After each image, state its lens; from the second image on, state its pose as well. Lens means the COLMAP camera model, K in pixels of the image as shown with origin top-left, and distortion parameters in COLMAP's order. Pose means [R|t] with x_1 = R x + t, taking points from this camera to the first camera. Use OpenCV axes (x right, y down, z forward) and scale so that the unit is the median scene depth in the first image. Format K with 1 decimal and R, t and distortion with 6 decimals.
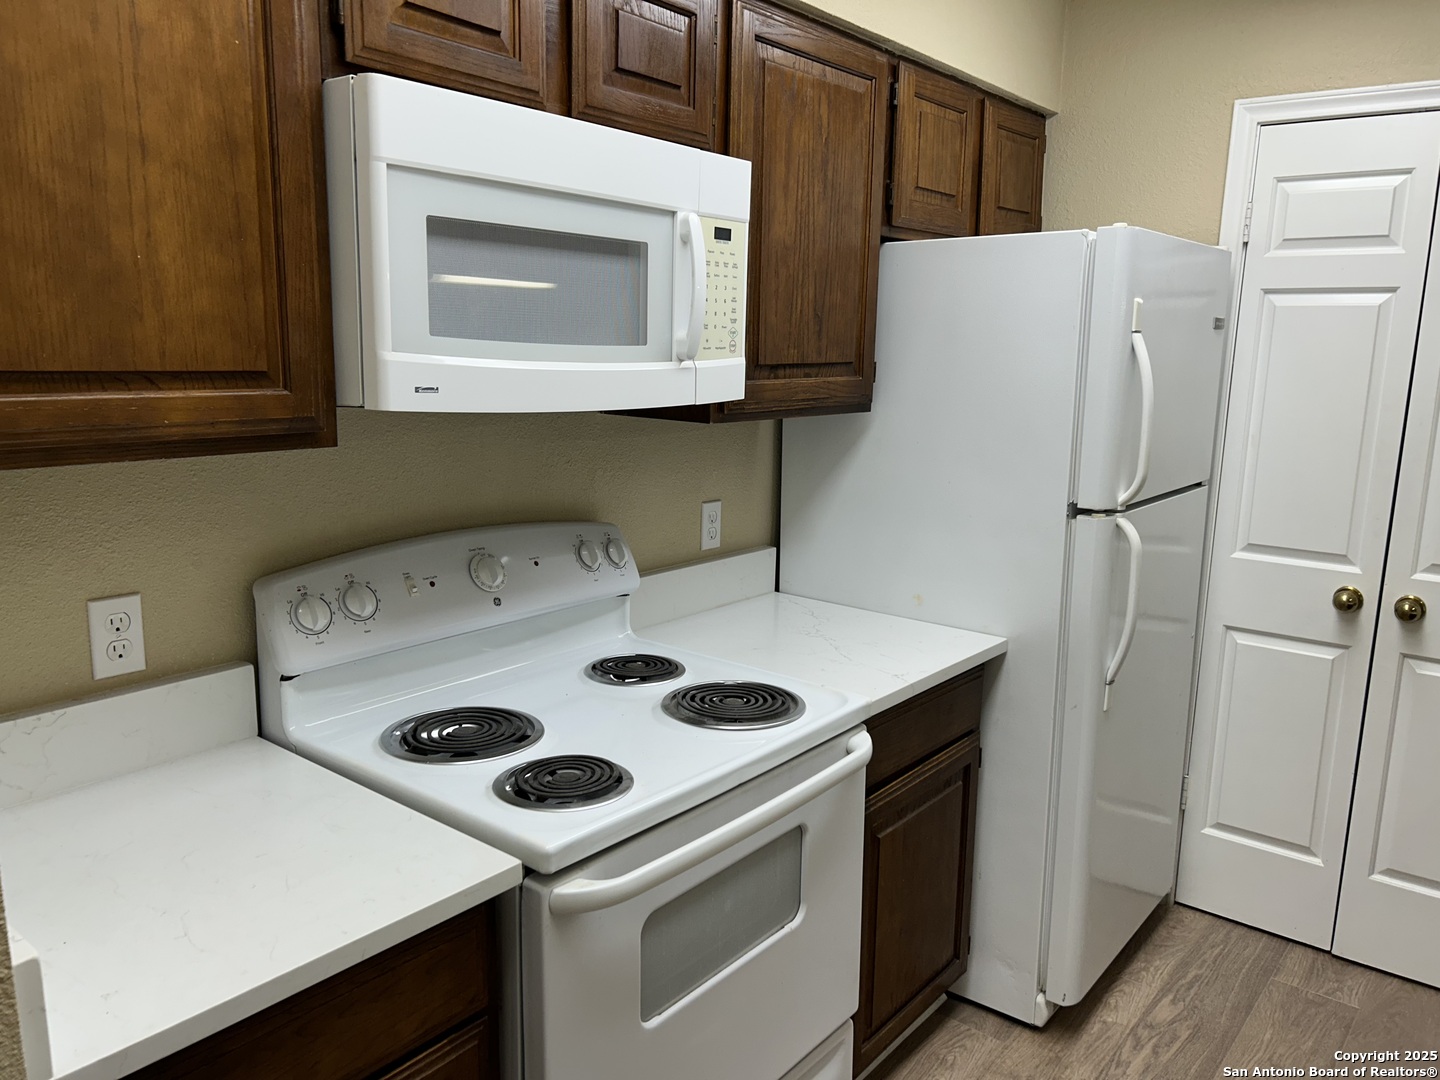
lens RADIAL K [[1080.1, 0, 718.2], [0, 1080.1, 540.5], [0, 0, 1]] dist [0.011836, -0.016038]
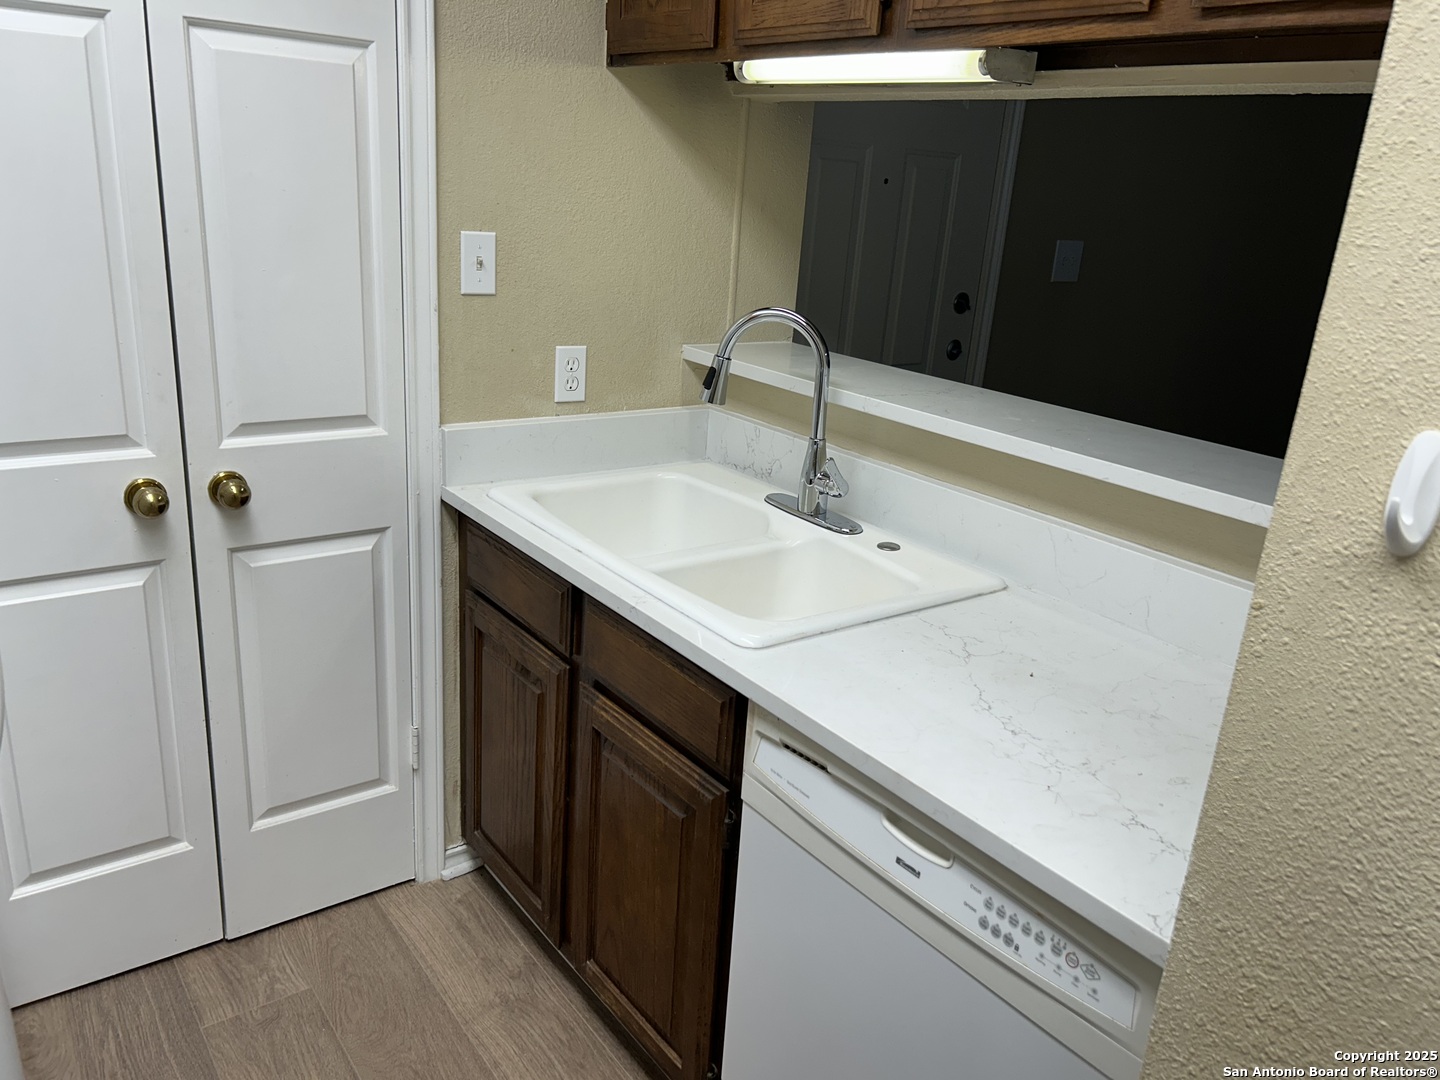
lens RADIAL K [[1080.1, 0, 721.6], [0, 1080.1, 536.2], [0, 0, 1]] dist [0.011836, -0.016038]
pose [[0.246790, -0.310222, 0.918072, 0.035081], [0.110538, 0.950204, 0.291366, -0.081110], [-0.962744, 0.029576, 0.268792, 0.464063]]
